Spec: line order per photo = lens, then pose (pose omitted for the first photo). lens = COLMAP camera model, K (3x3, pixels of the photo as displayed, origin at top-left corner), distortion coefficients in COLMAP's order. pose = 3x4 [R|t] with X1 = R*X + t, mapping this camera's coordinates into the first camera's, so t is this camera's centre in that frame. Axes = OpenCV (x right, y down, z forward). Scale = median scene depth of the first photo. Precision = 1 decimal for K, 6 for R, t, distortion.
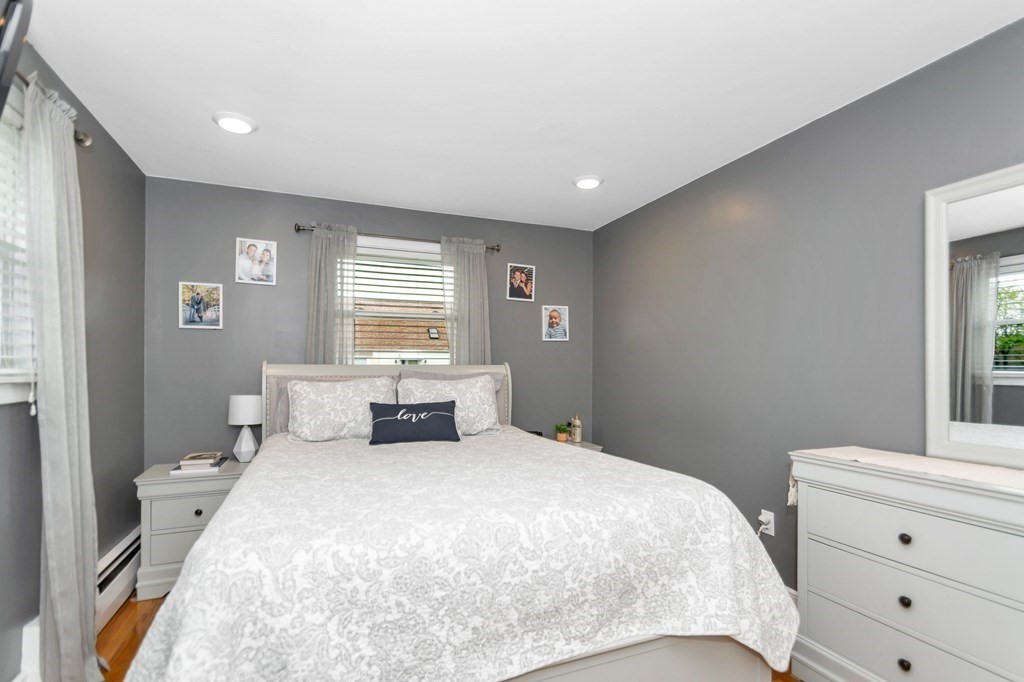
lens RADIAL K [[473.0, 0, 501.3], [0, 473.0, 374.2], [0, 0, 1]] dist [0.006446, -0.005607]
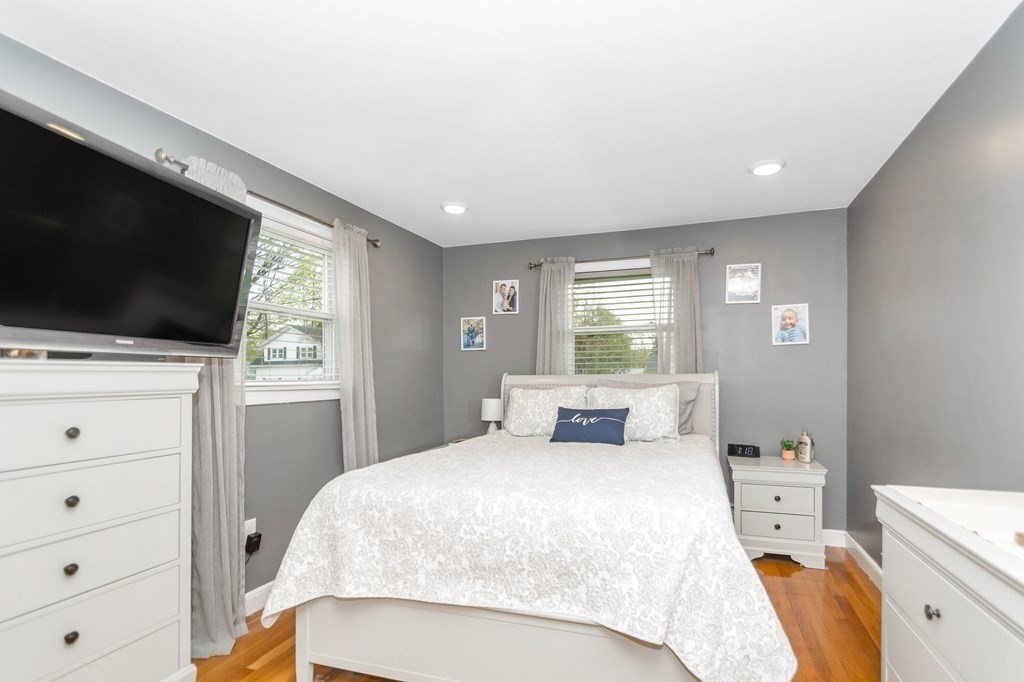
lens RADIAL K [[473.0, 0, 523.1], [0, 473.0, 384.2], [0, 0, 1]] dist [0.006446, -0.005607]
pose [[0.775621, 0.003031, -0.631191, 0.413286], [0.001619, 0.999976, 0.006791, -0.006417], [0.631196, -0.006289, 0.775597, 0.017509]]
